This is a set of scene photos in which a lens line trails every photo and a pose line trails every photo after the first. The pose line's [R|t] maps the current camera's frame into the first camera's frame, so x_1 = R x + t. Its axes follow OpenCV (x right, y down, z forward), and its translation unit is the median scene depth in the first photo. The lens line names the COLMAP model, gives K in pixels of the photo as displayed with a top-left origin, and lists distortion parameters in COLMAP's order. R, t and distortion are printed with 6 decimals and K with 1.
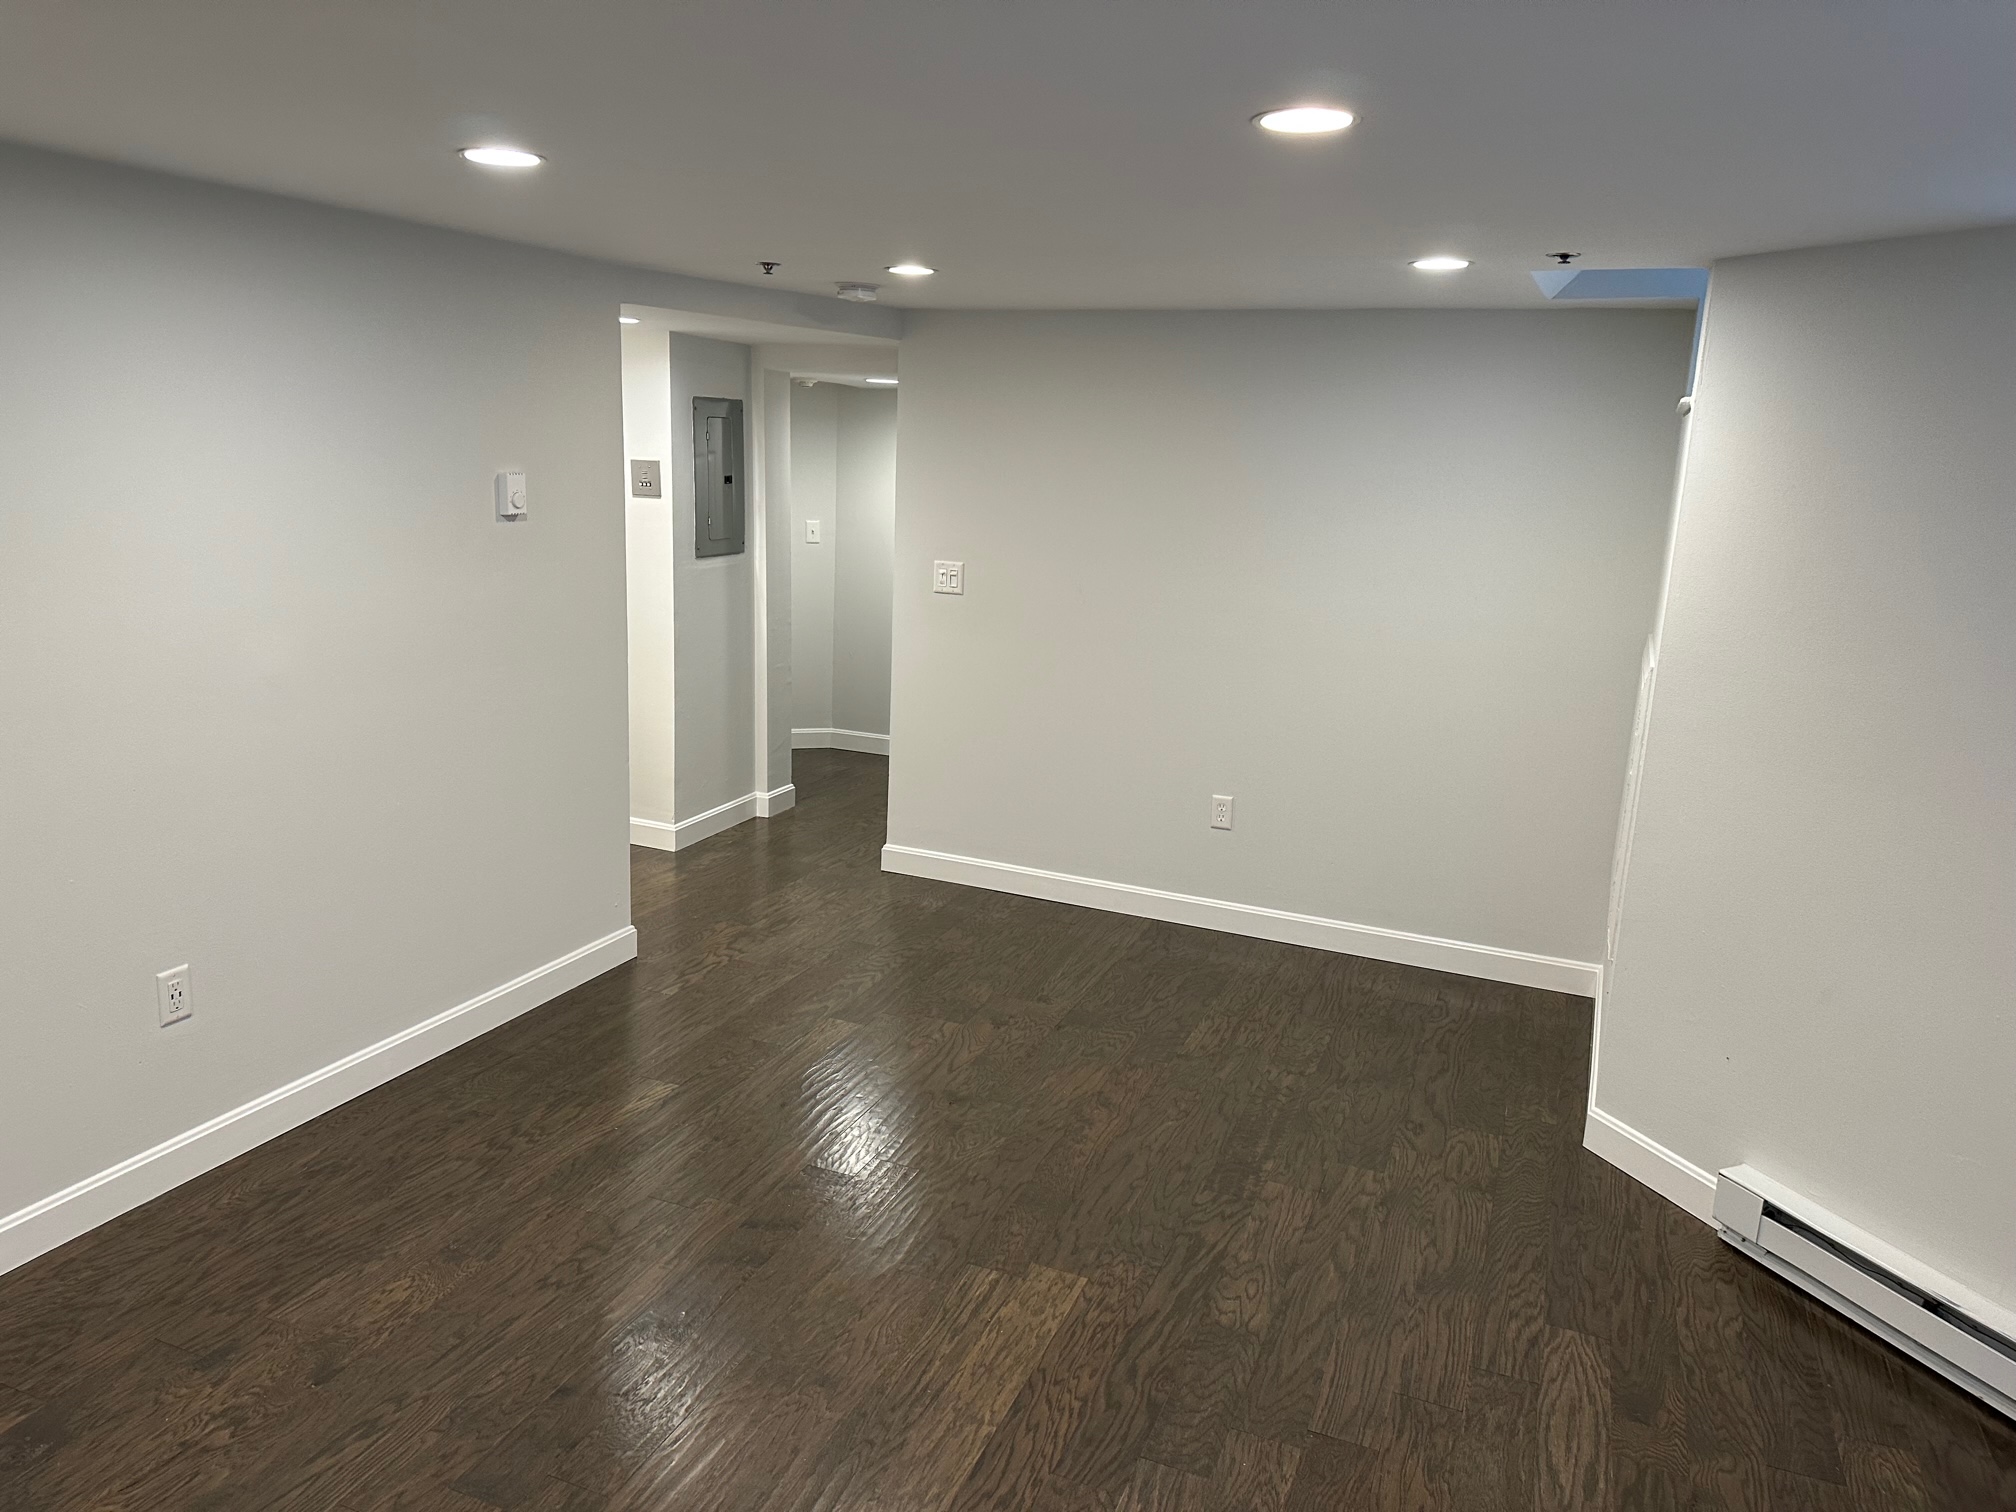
lens RADIAL K [[1474.2, 0, 1009.3], [0, 1474.2, 778.0], [0, 0, 1]] dist [0.102338, -0.107263]
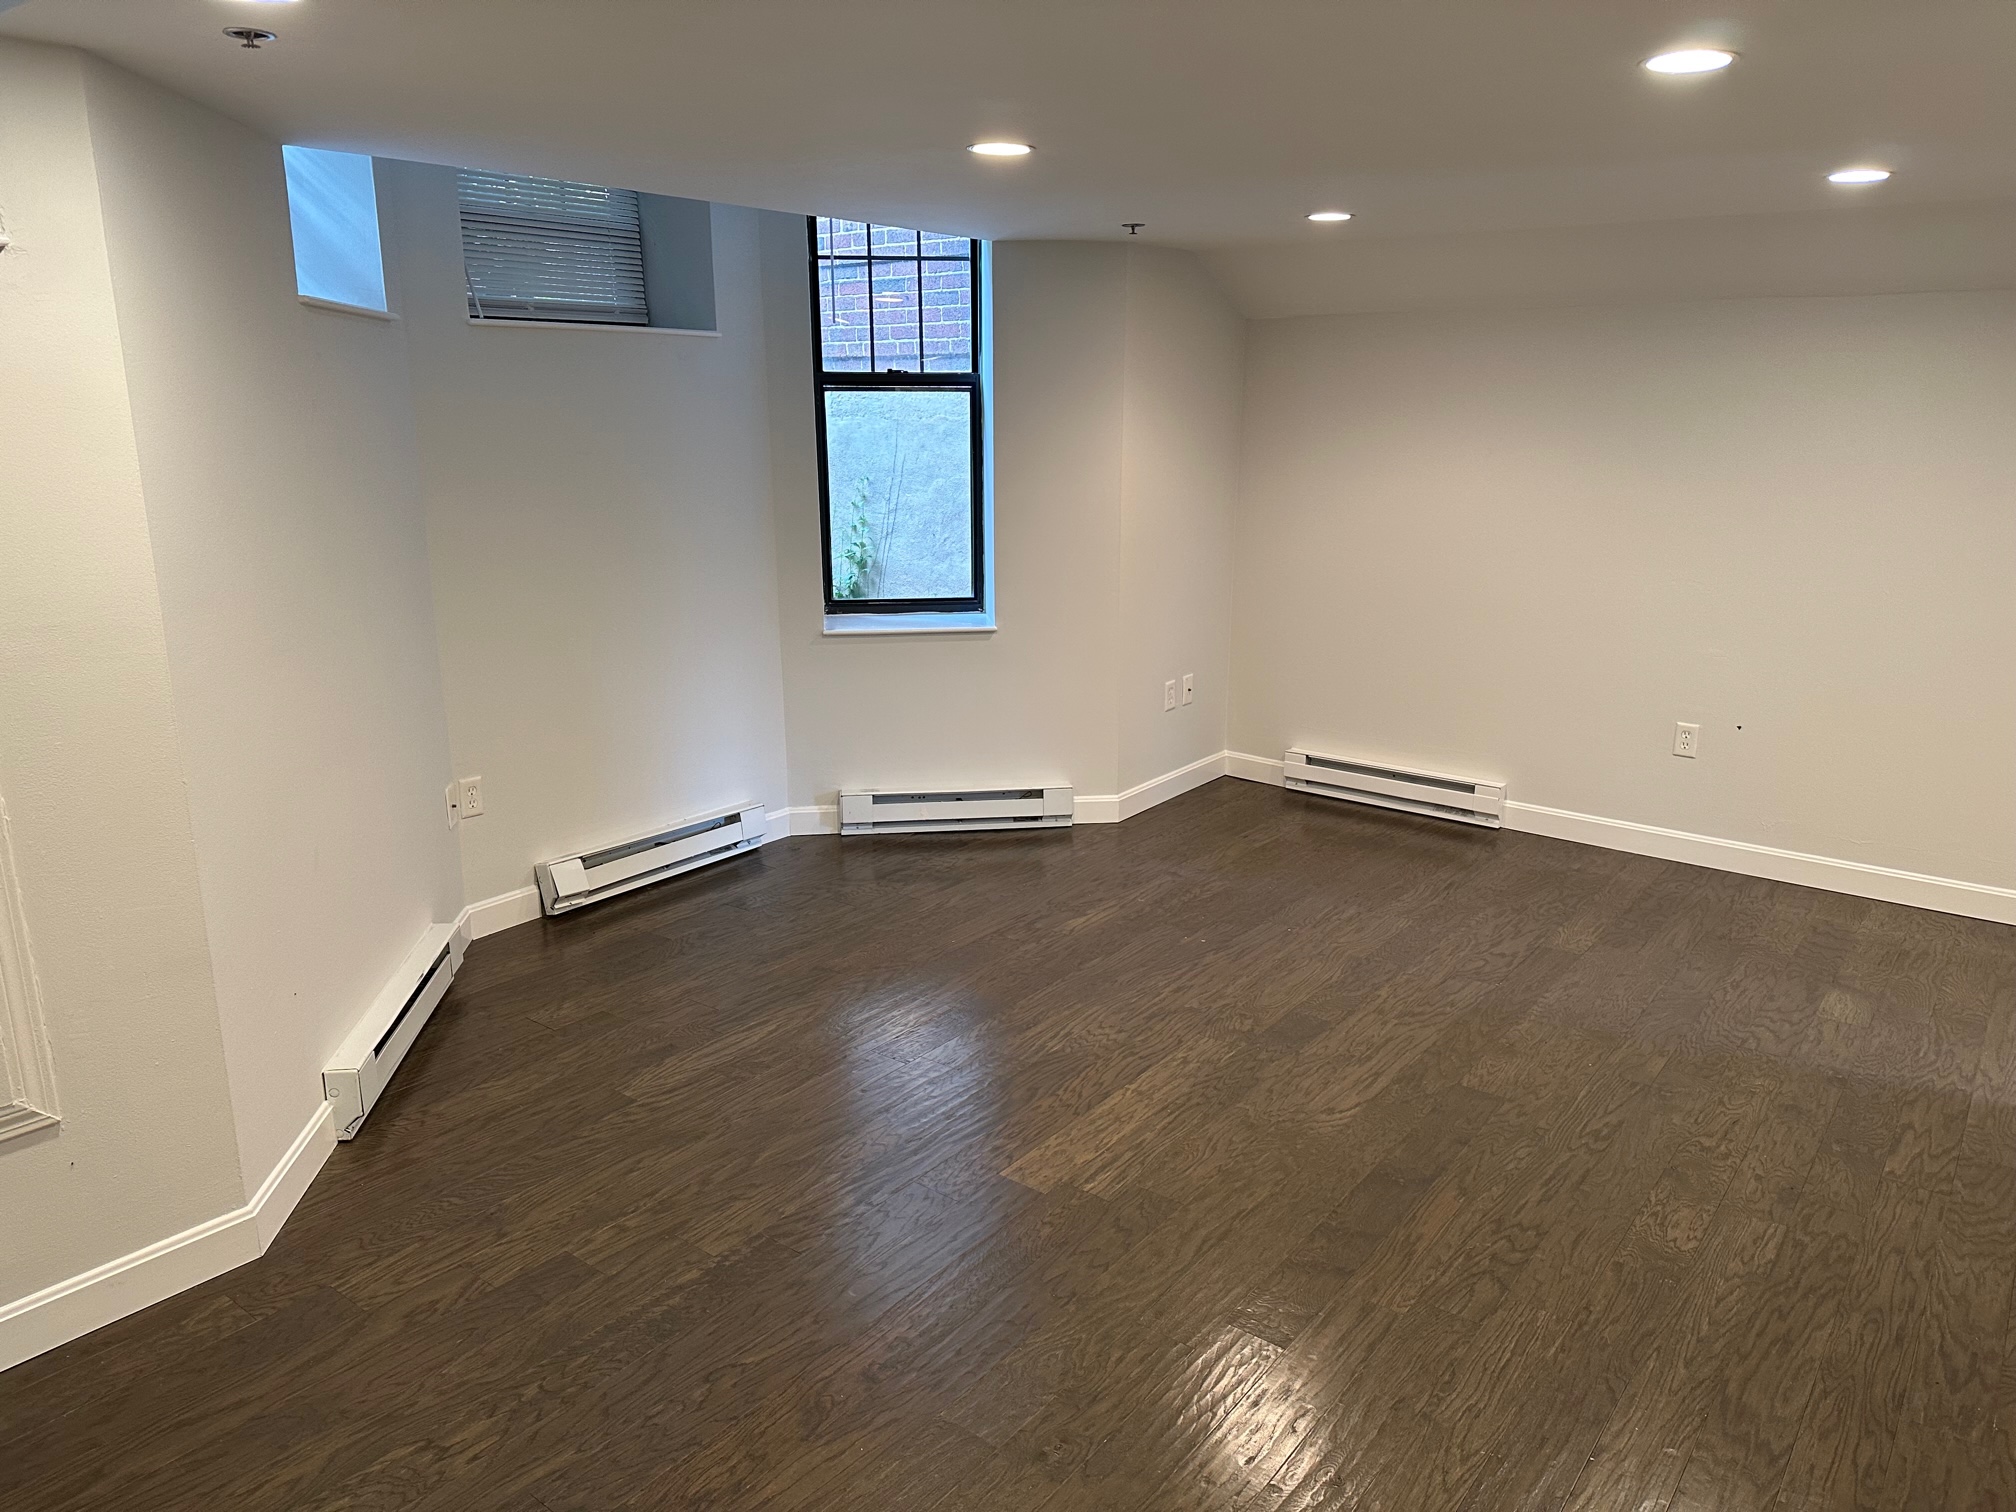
lens RADIAL K [[1474.2, 0, 1009.3], [0, 1474.2, 778.0], [0, 0, 1]] dist [0.102338, -0.107263]
pose [[-0.965850, -0.104276, 0.237192, -0.178089], [0.016965, 0.888024, 0.459483, -0.400000], [-0.258545, 0.447816, -0.855929, 1.835702]]
